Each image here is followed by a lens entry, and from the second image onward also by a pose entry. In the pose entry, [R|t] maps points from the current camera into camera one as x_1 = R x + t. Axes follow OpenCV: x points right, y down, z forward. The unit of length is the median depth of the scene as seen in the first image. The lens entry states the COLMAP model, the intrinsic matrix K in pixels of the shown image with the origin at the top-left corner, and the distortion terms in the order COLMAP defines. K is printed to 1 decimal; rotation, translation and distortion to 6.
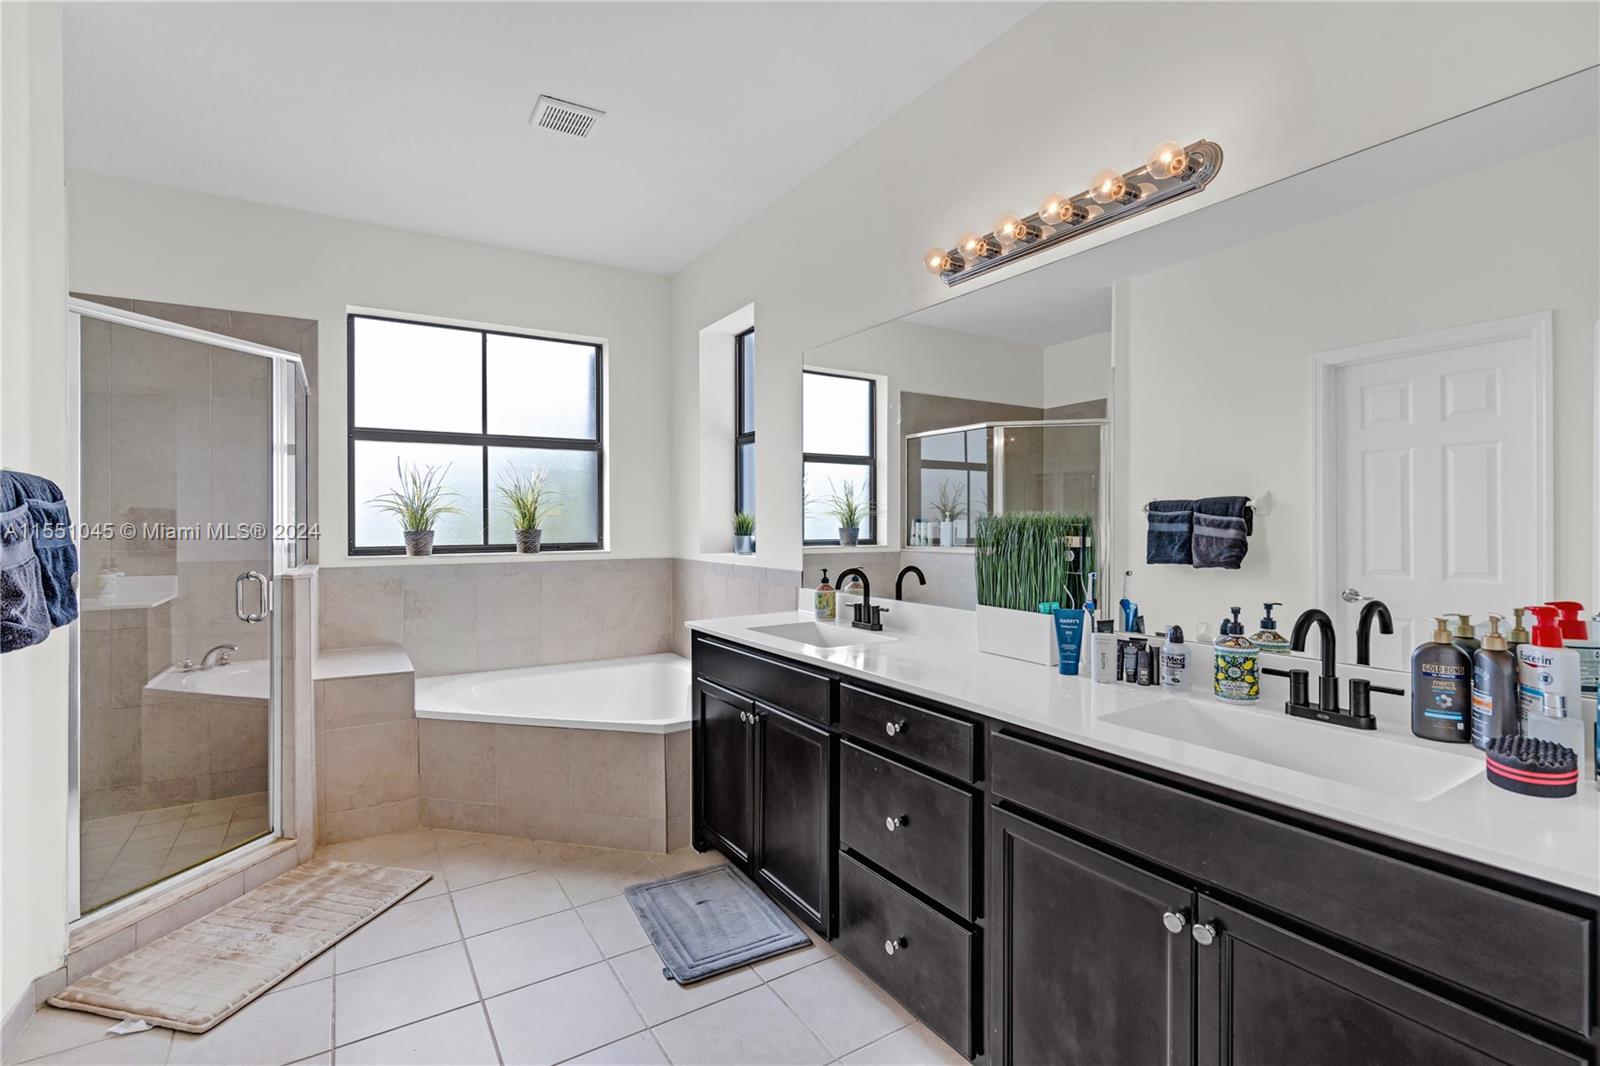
lens RADIAL K [[727.8, 0, 796.6], [0, 727.8, 530.6], [0, 0, 1]] dist [-0.001504, 0.000485]
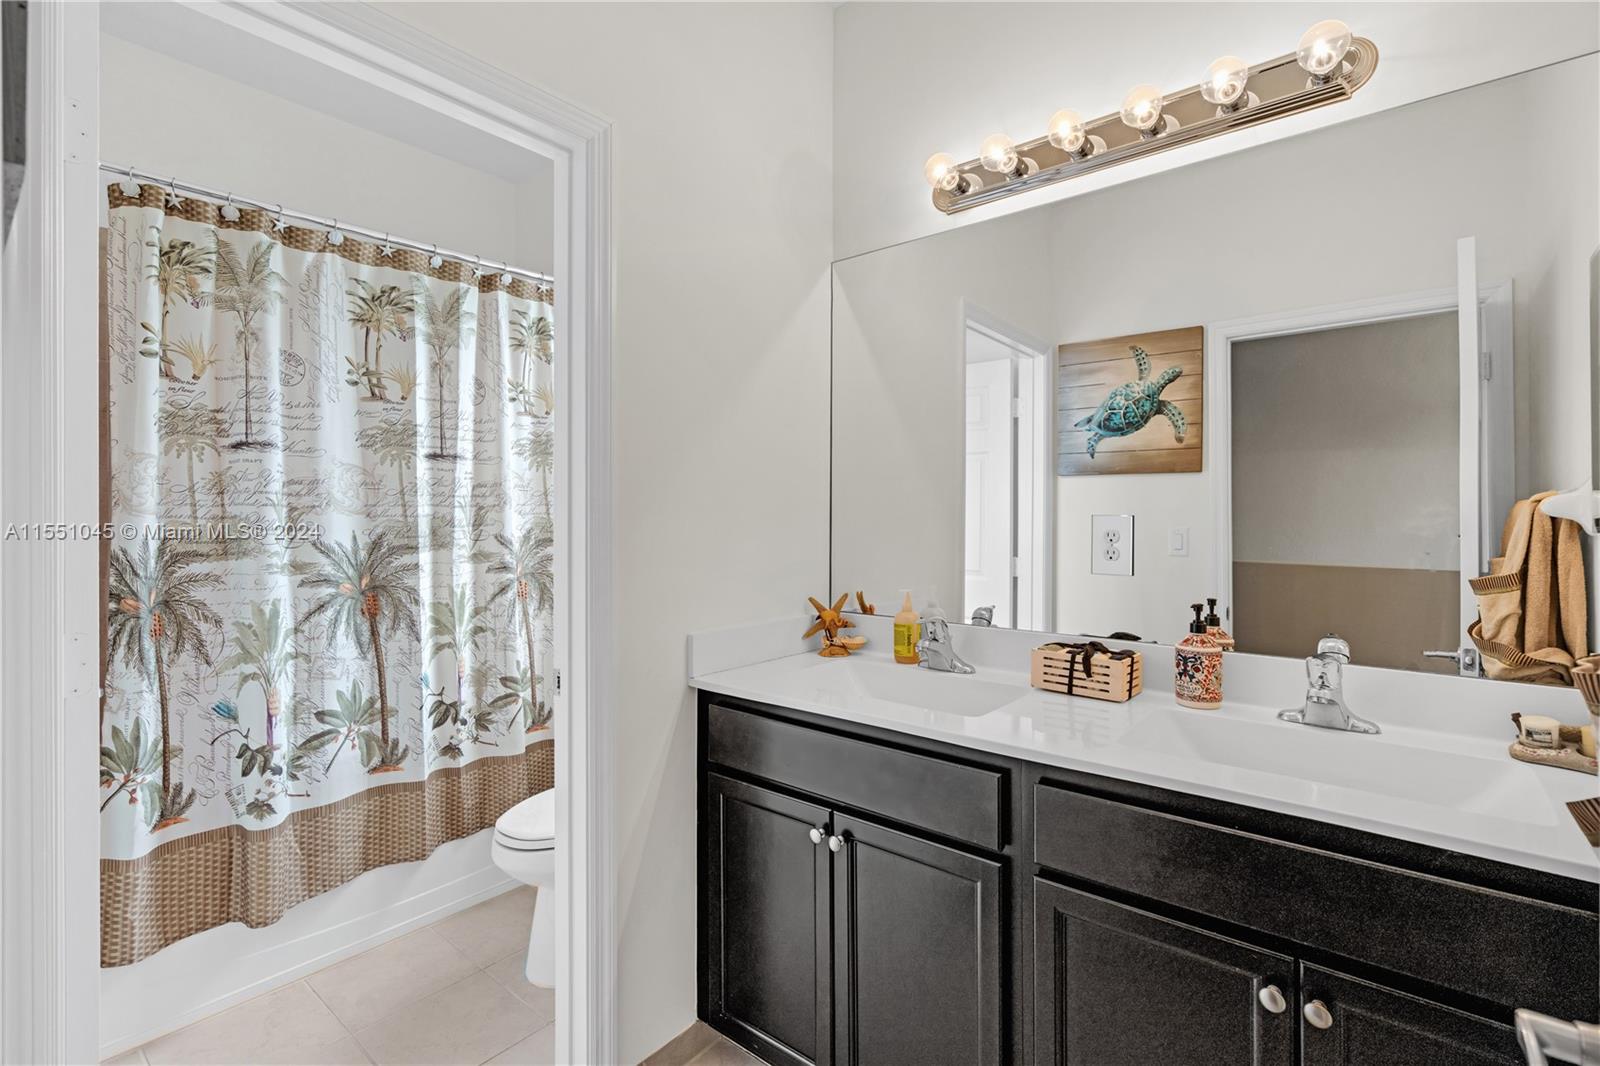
lens RADIAL K [[727.8, 0, 802.1], [0, 727.8, 520.0], [0, 0, 1]] dist [-0.001504, 0.000485]
pose [[0.947985, -0.007972, 0.318216, -0.203746], [0.008852, 0.999960, -0.001319, -0.005709], [-0.318192, 0.004067, 0.948017, 0.328076]]
